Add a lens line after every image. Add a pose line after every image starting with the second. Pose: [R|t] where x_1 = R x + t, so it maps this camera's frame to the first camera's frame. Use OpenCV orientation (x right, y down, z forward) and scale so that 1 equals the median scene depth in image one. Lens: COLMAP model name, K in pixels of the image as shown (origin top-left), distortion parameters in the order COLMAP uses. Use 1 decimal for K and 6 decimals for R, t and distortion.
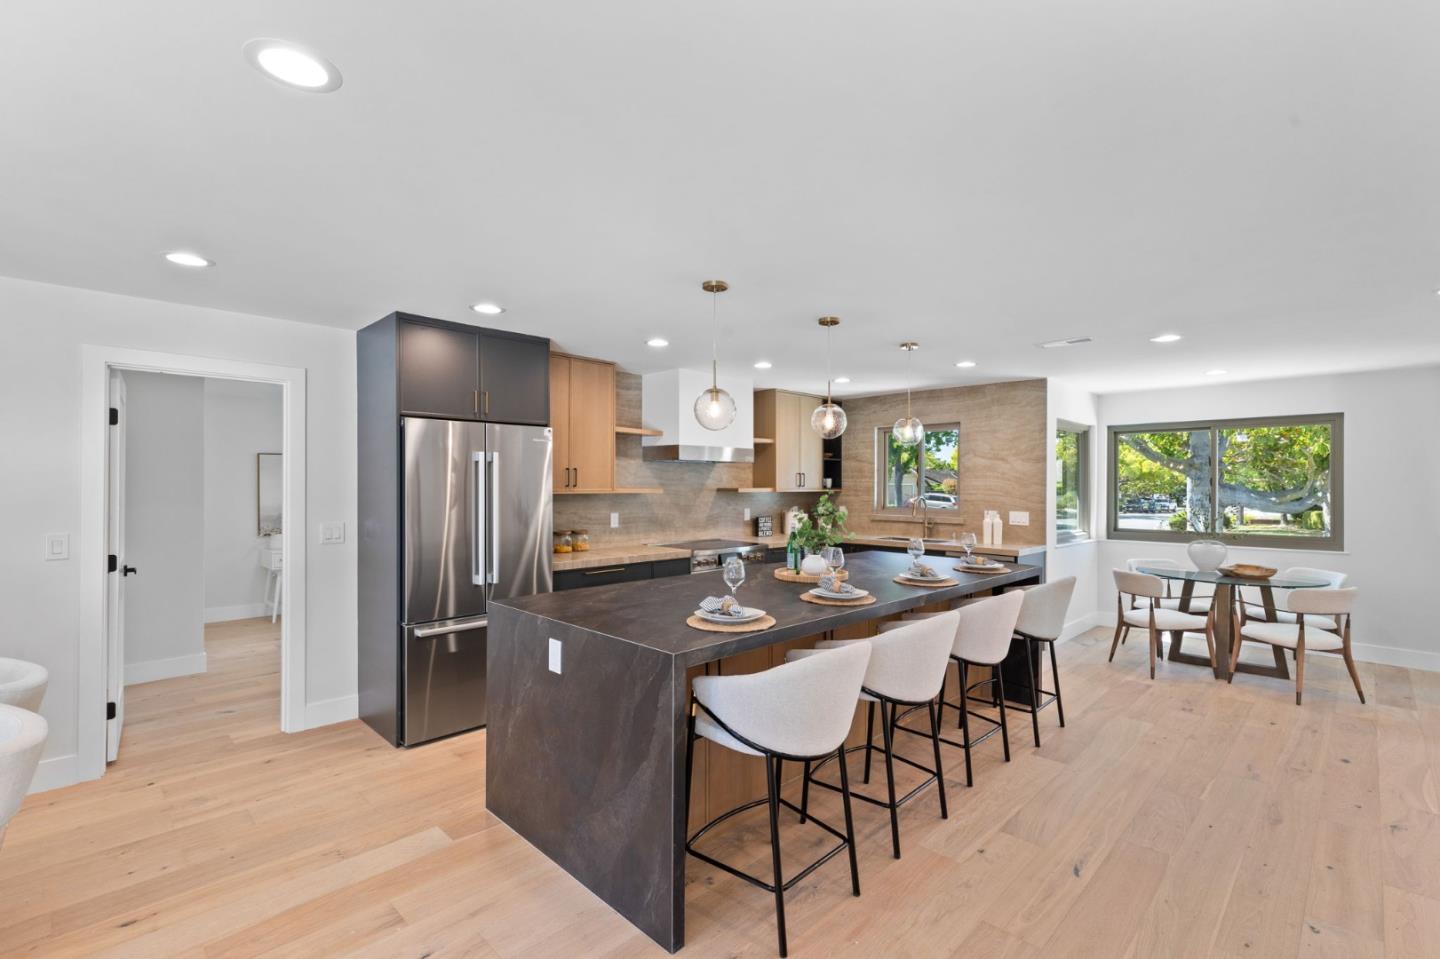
lens RADIAL K [[650.5, 0, 719.2], [0, 650.5, 481.3], [0, 0, 1]] dist [0.003802, 0.000612]
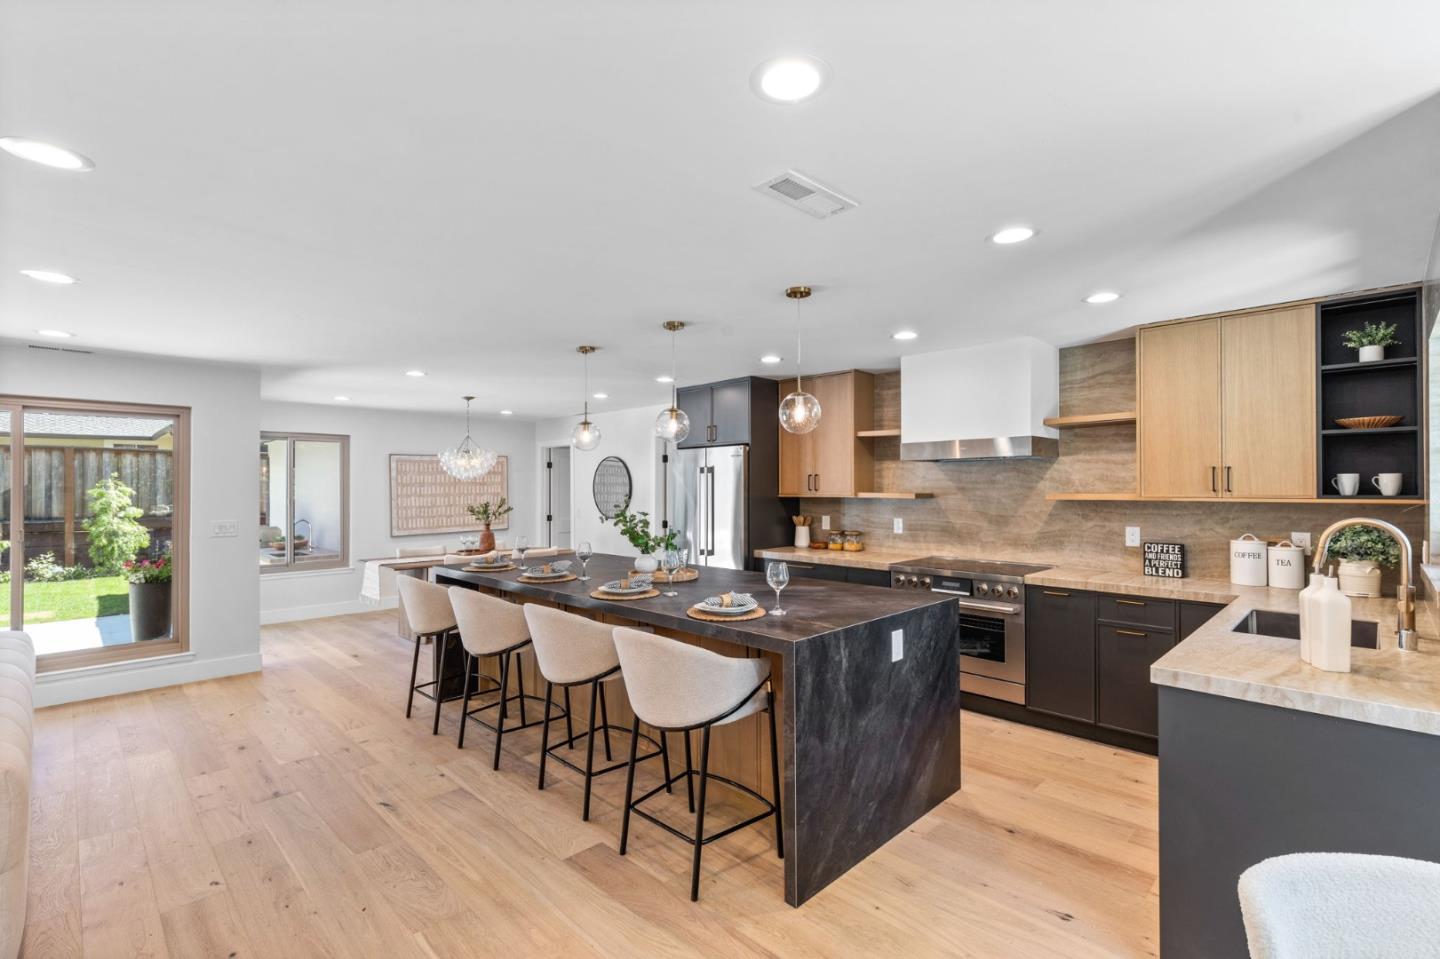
lens RADIAL K [[650.5, 0, 719.6], [0, 650.5, 483.2], [0, 0, 1]] dist [0.003802, 0.000612]
pose [[-0.000524, -0.010363, -0.999946, 1.119378], [0.005910, 0.999929, -0.010366, 0.007238], [0.999982, -0.005915, -0.000463, 1.027668]]
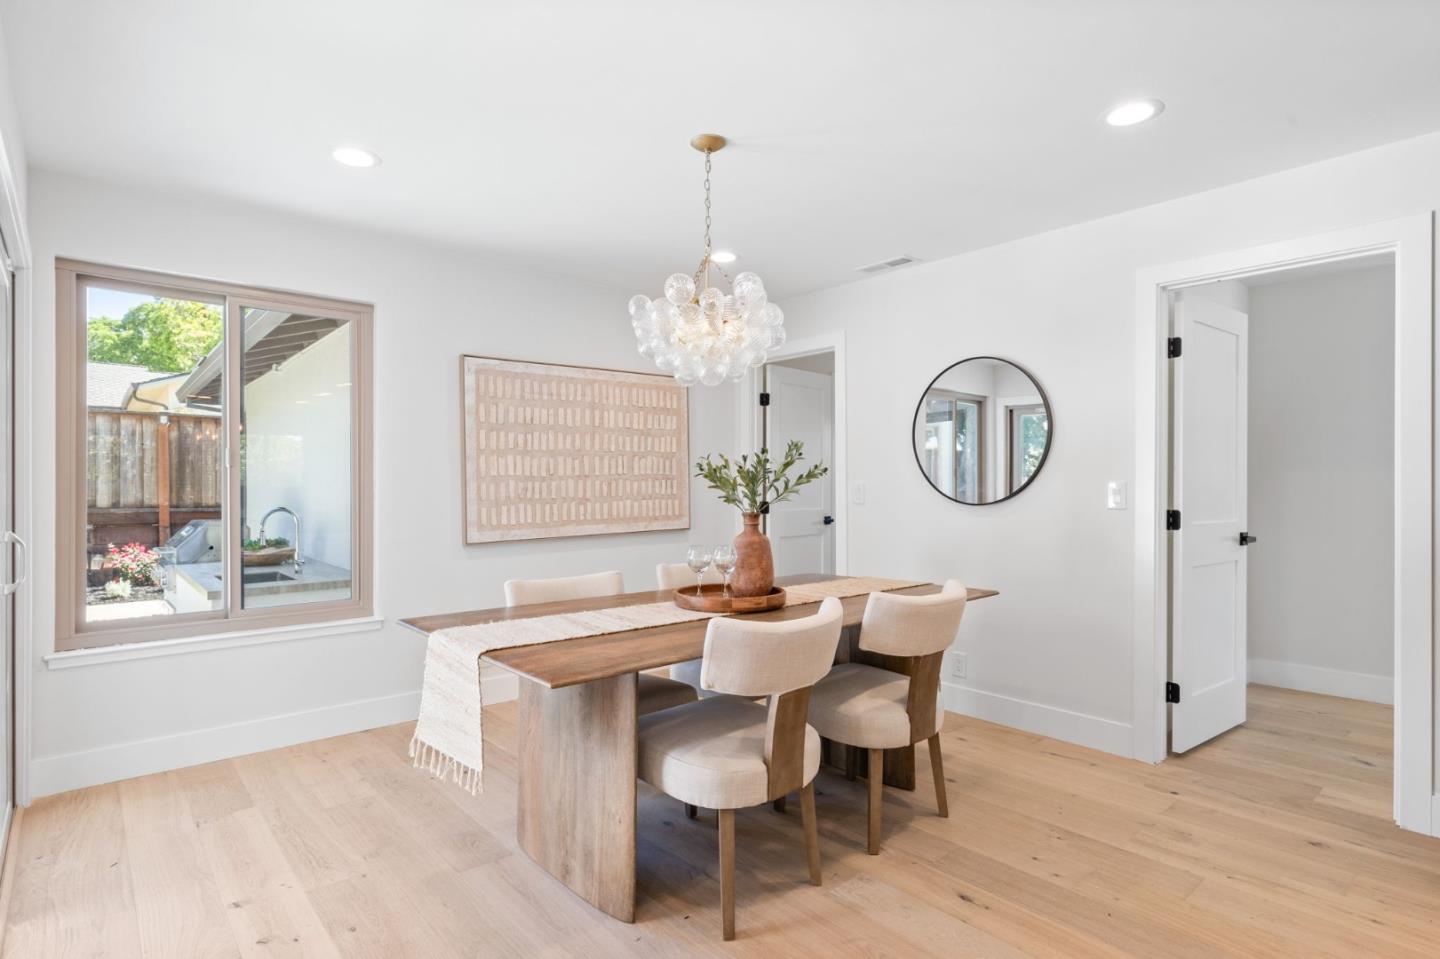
lens RADIAL K [[741.0, 0, 731.0], [0, 741.0, 480.9], [0, 0, 1]] dist [0.003913, 0.000890]
pose [[-0.059661, -0.006968, -0.998194, 0.060999], [0.003122, 0.999969, -0.007167, 0.069441], [0.998214, -0.003544, -0.059638, 0.417202]]
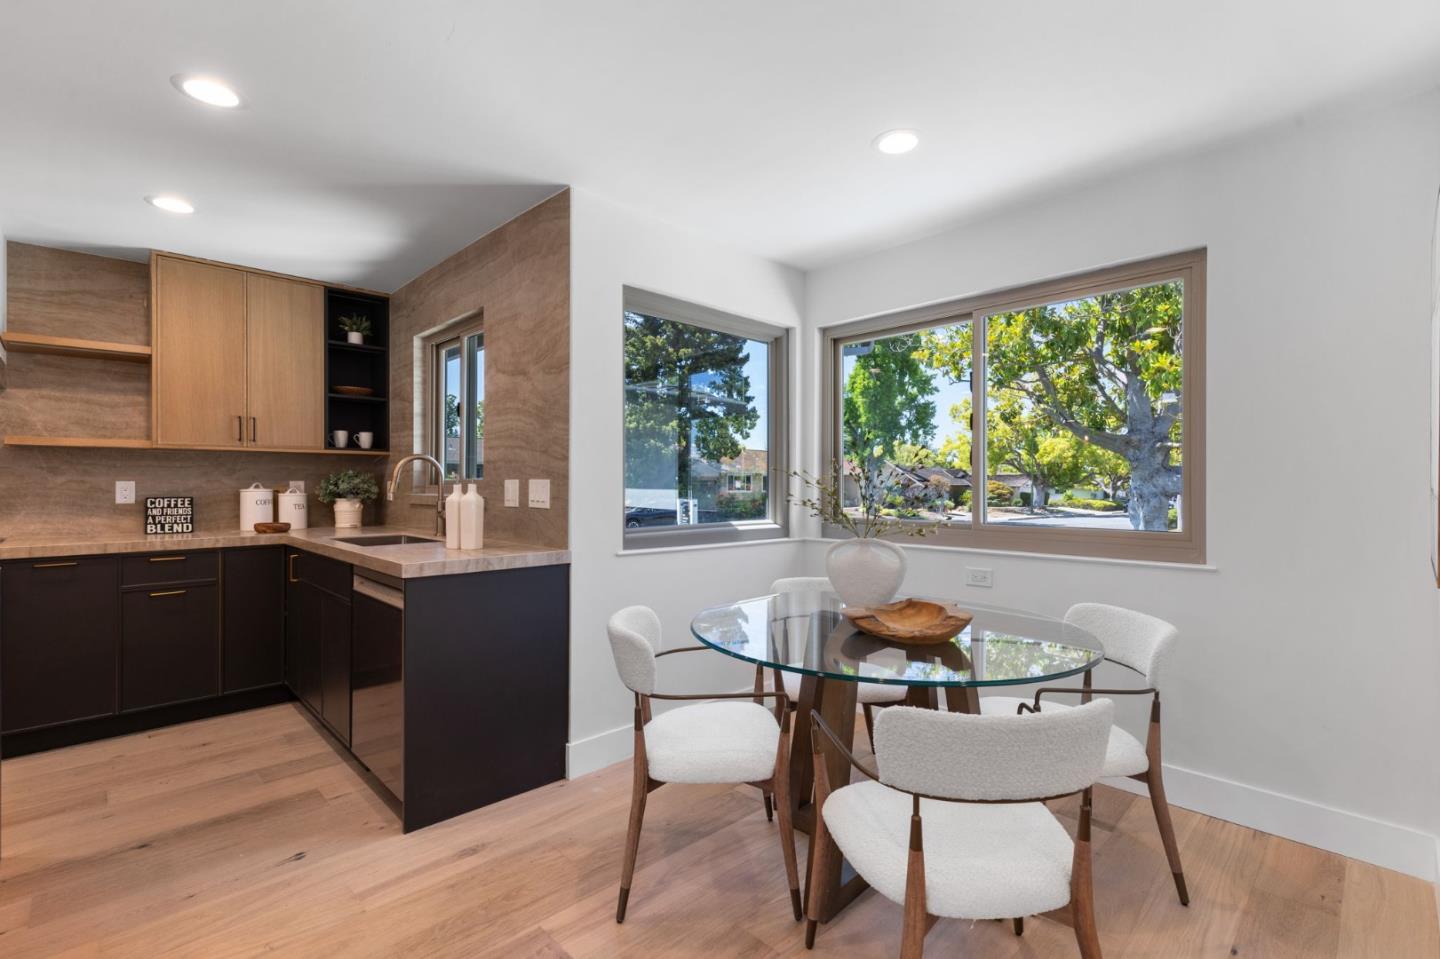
lens RADIAL K [[650.5, 0, 719.9], [0, 650.5, 485.3], [0, 0, 1]] dist [0.003802, 0.000612]
pose [[0.999950, -0.002144, -0.009720, 0.900357], [0.002212, 0.999973, 0.007040, 0.072183], [0.009705, -0.007061, 0.999928, 0.795601]]
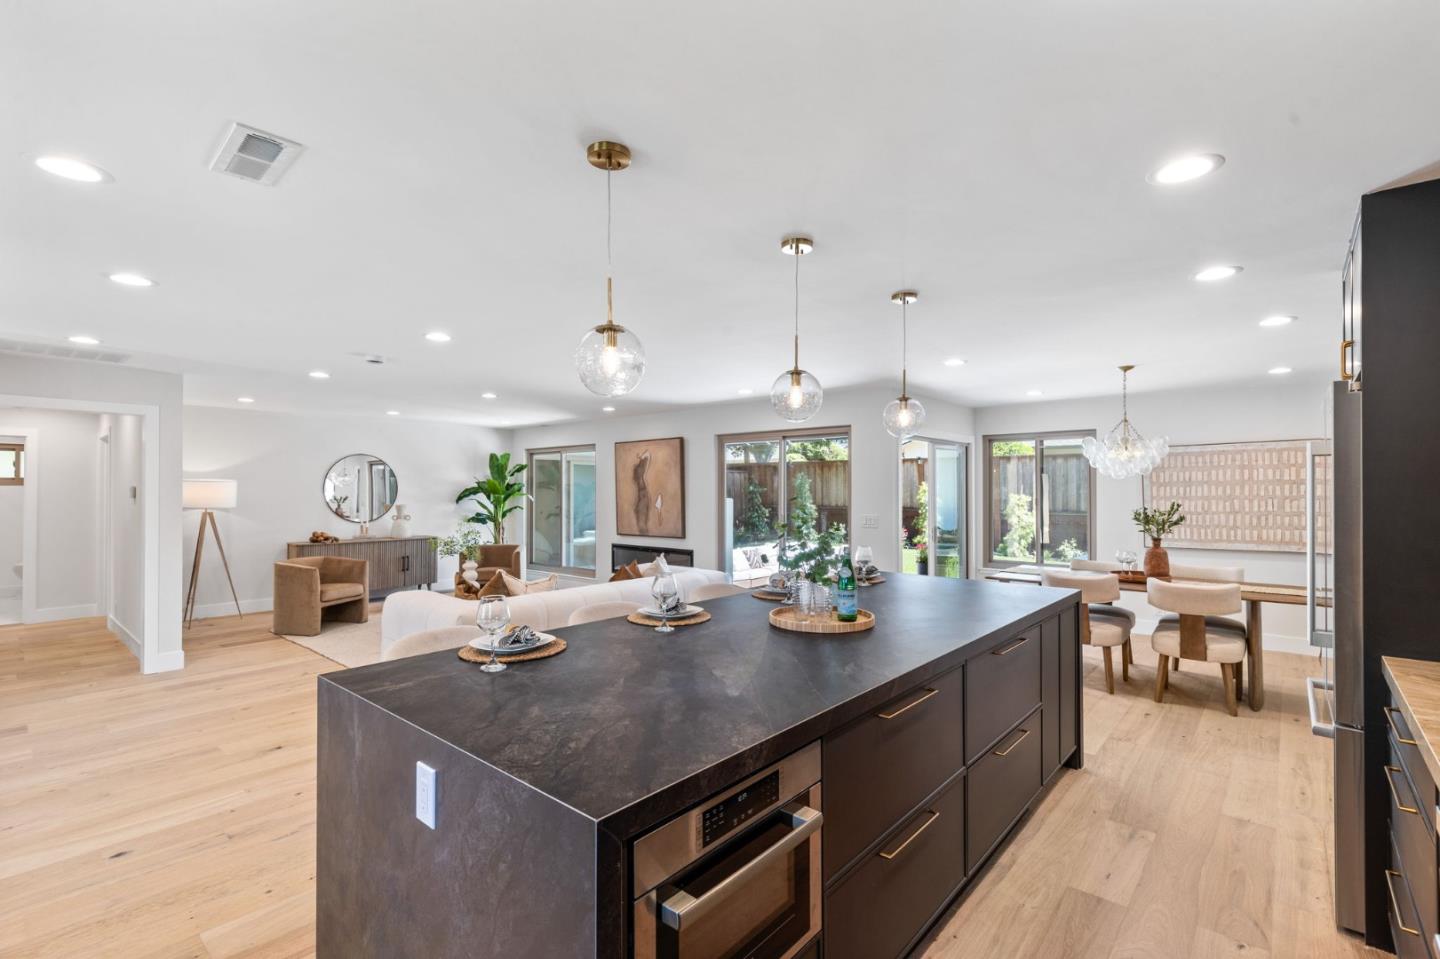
lens RADIAL K [[650.5, 0, 732.8], [0, 650.5, 486.0], [0, 0, 1]] dist [0.003802, 0.000612]
pose [[-0.996264, -0.002972, -0.086309, 0.280288], [-0.002285, 0.999965, -0.008059, 0.005711], [0.086329, -0.007831, -0.996236, 1.585033]]
